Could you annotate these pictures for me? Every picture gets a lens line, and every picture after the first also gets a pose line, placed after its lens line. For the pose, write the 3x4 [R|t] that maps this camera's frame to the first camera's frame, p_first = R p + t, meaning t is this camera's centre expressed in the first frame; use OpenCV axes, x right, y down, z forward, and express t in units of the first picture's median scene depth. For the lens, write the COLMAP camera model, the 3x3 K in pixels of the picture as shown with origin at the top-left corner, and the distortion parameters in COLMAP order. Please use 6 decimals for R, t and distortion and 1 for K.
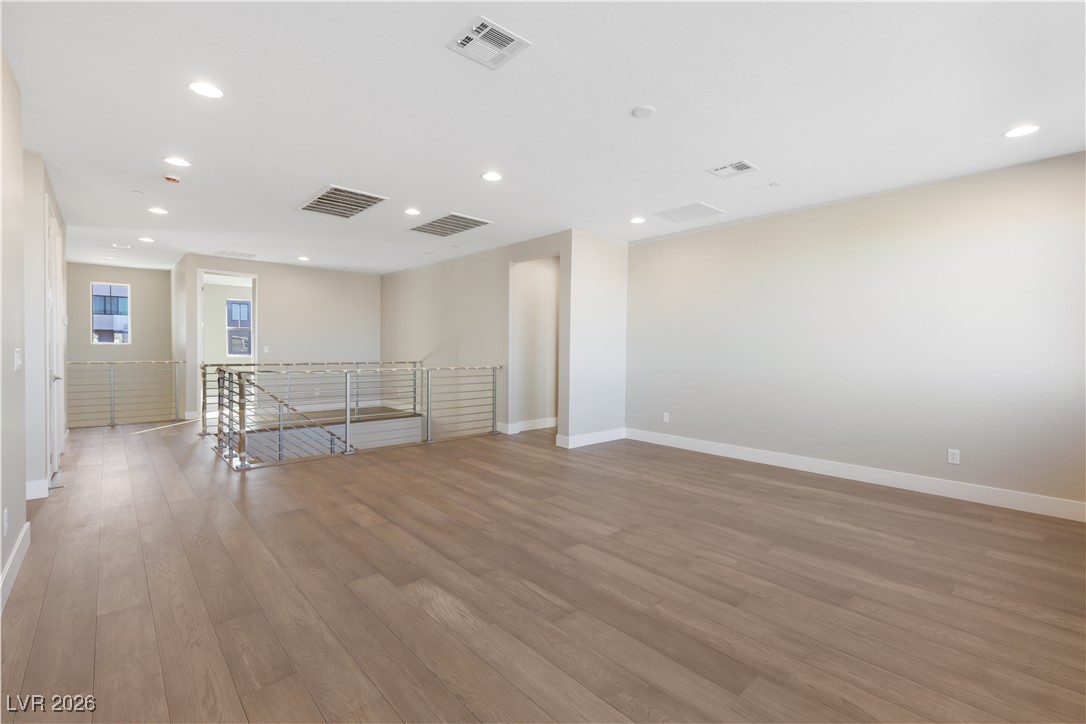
lens RADIAL K [[482.7, 0, 543.5], [0, 482.7, 356.7], [0, 0, 1]] dist [0.003240, -0.000018]
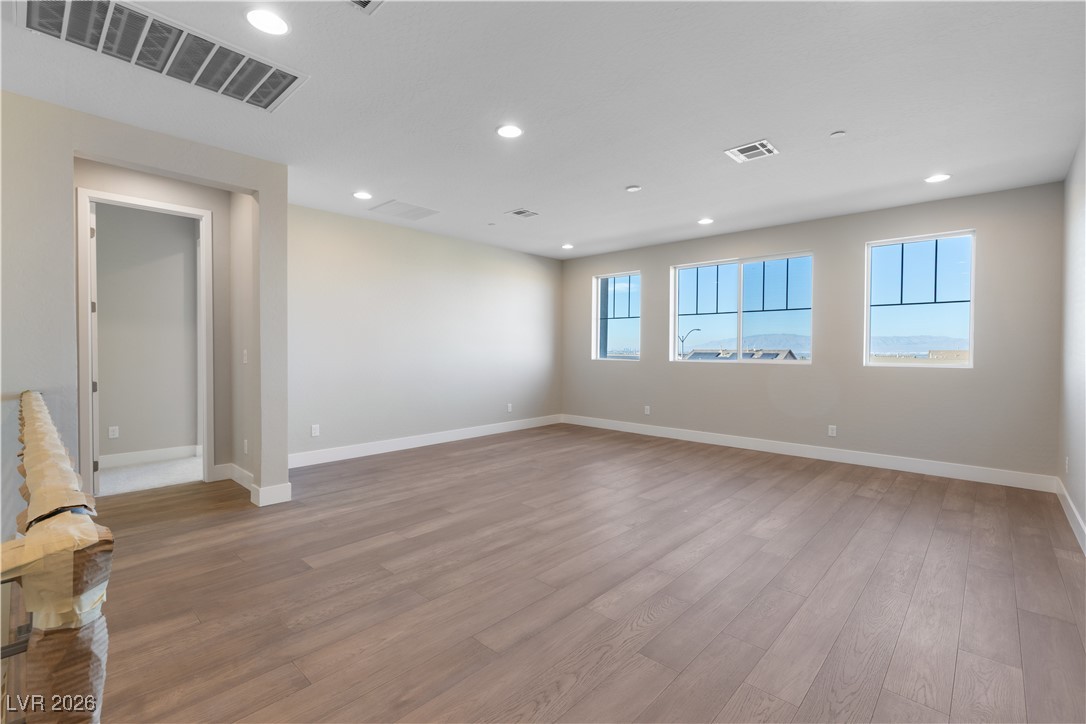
lens RADIAL K [[482.7, 0, 543.5], [0, 482.7, 356.7], [0, 0, 1]] dist [0.003240, -0.000018]
pose [[-0.086856, -0.026716, 0.995863, -0.937997], [0.013082, 0.999524, 0.027955, -0.028029], [-0.996135, 0.015456, -0.086465, 1.060835]]
